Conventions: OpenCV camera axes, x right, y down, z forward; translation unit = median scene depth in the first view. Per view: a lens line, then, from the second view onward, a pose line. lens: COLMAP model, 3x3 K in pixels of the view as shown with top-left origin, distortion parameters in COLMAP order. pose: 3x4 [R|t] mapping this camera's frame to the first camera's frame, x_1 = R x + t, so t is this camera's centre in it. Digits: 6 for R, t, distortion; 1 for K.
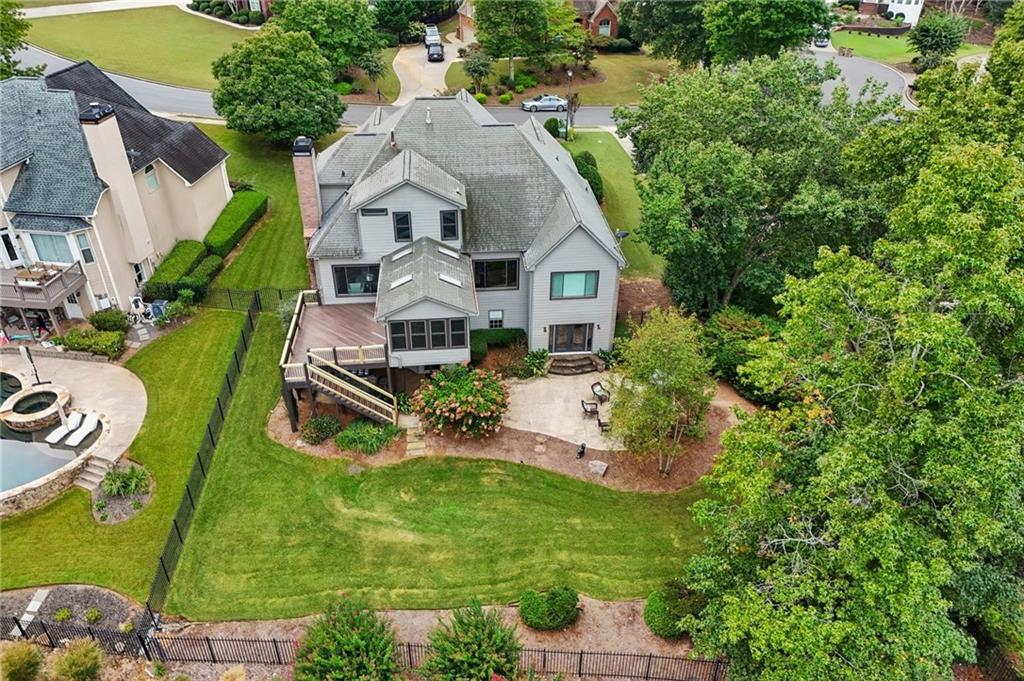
lens RADIAL K [[730.7, 0, 512.0], [0, 730.7, 340.5], [0, 0, 1]] dist [0.142115, -0.204772]
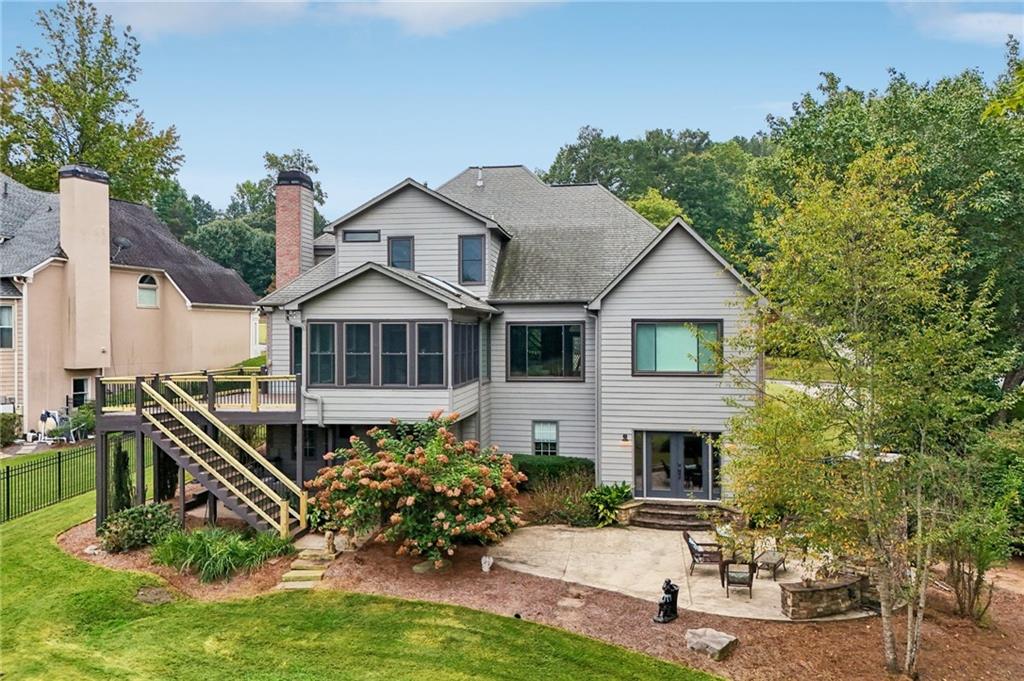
lens RADIAL K [[749.5, 0, 512.0], [0, 749.5, 340.5], [0, 0, 1]] dist [0.072166, -0.068237]
pose [[0.969525, -0.010665, -0.244758, 0.110818], [-0.124640, 0.838624, -0.530260, 0.250484], [0.210916, 0.544607, 0.811737, 0.552023]]
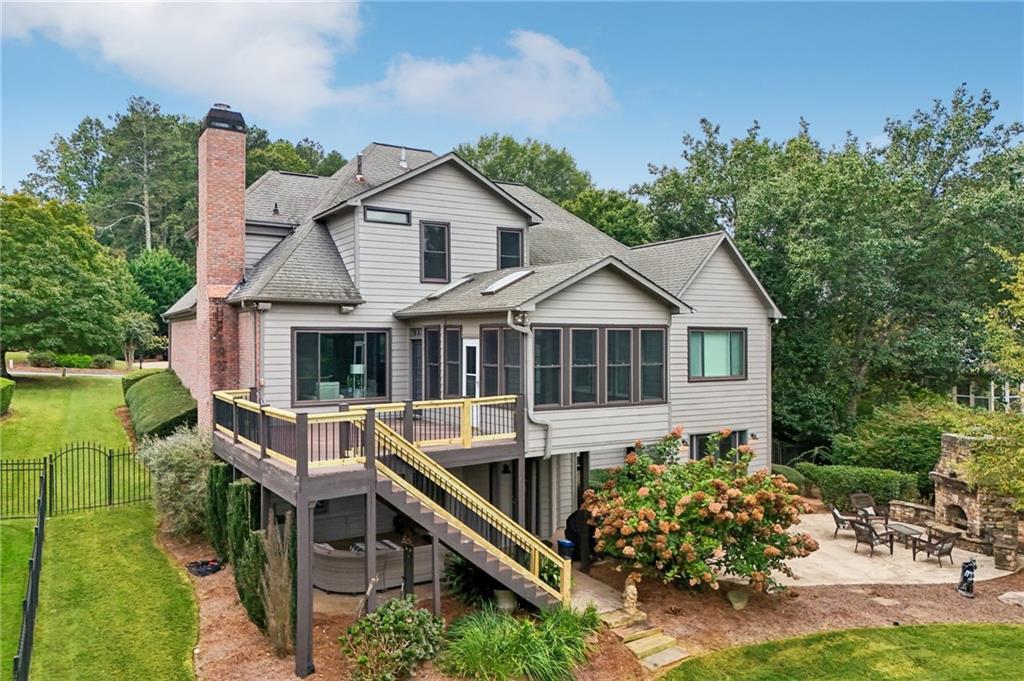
lens RADIAL K [[749.5, 0, 512.0], [0, 749.5, 340.5], [0, 0, 1]] dist [0.072166, -0.068237]
pose [[0.900653, -0.013058, 0.434343, -0.347998], [0.249301, 0.834214, -0.491871, 0.182166], [-0.355912, 0.551287, 0.754592, 0.642921]]
